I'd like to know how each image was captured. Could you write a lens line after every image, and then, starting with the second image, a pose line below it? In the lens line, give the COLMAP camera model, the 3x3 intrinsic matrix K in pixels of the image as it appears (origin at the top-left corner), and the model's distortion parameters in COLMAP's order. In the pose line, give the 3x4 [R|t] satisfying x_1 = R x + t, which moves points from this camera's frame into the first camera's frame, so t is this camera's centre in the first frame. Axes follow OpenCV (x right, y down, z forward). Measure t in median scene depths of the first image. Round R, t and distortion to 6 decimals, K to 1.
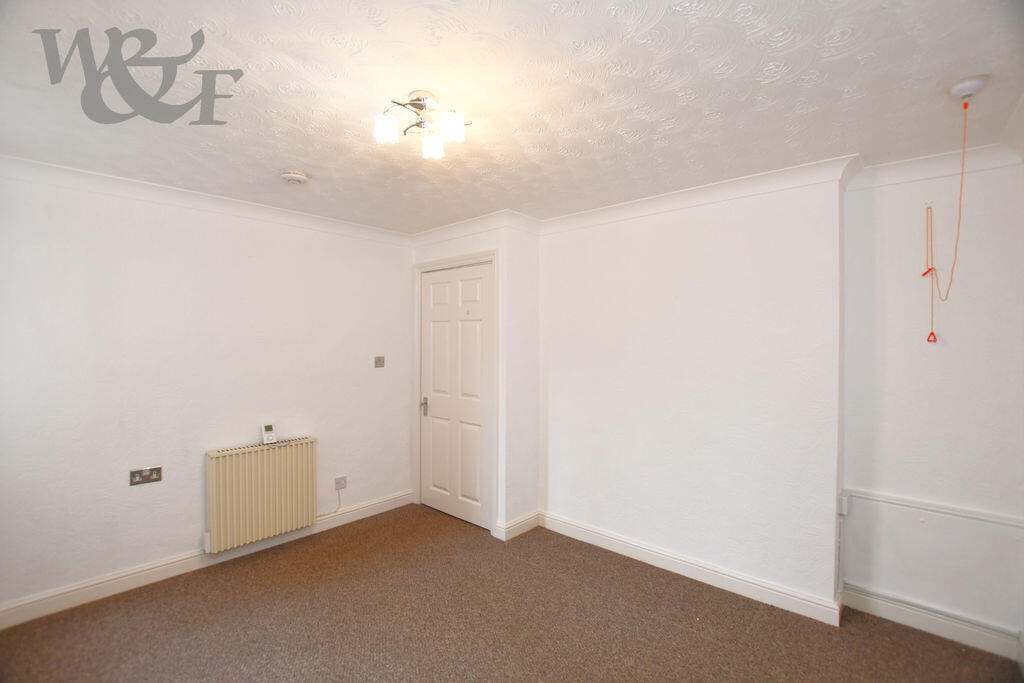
lens RADIAL K [[455.2, 0, 504.7], [0, 455.2, 340.3], [0, 0, 1]] dist [-0.024980, 0.000810]
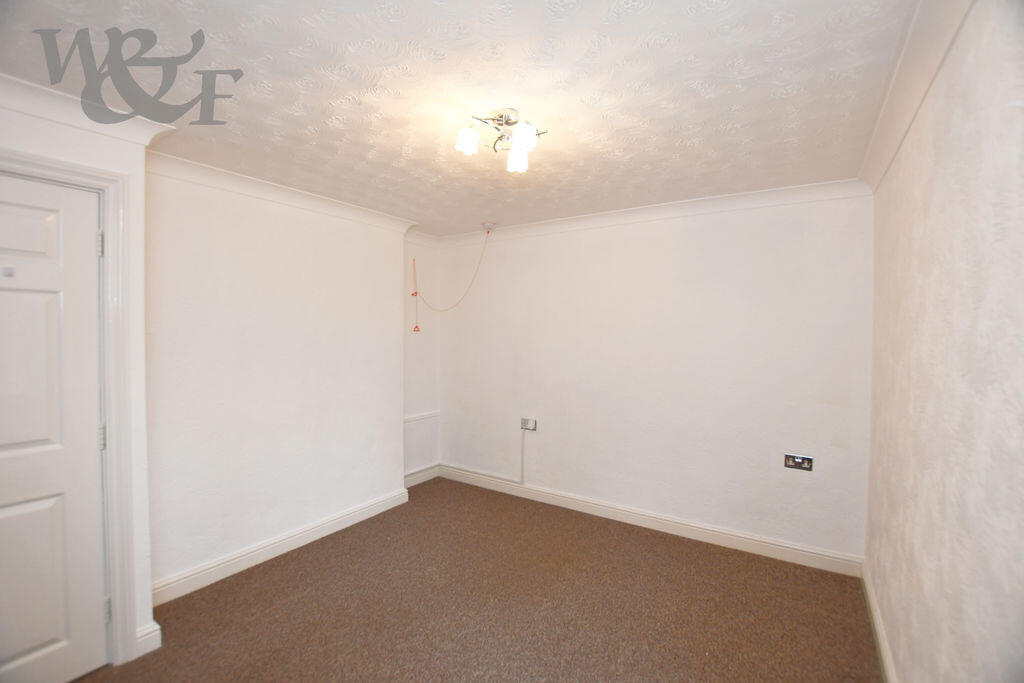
lens RADIAL K [[455.2, 0, 504.7], [0, 455.2, 340.3], [0, 0, 1]] dist [-0.024980, 0.000810]
pose [[-0.150459, -0.025213, 0.988295, -0.703605], [-0.003292, 0.999682, 0.025002, -0.005107], [-0.988611, 0.000508, -0.150495, 0.639613]]
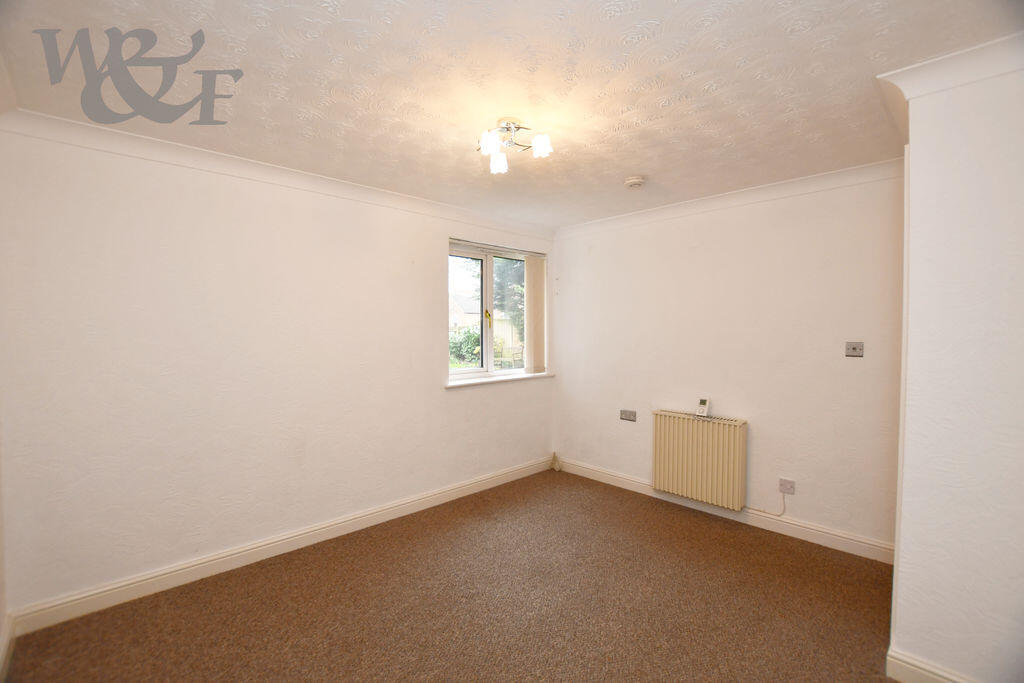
lens RADIAL K [[455.2, 0, 504.7], [0, 455.2, 340.3], [0, 0, 1]] dist [-0.024980, 0.000810]
pose [[-0.084882, 0.024510, -0.996089, 0.607633], [0.003953, 0.999698, 0.024262, 0.015033], [0.996383, -0.001879, -0.084953, 0.614019]]
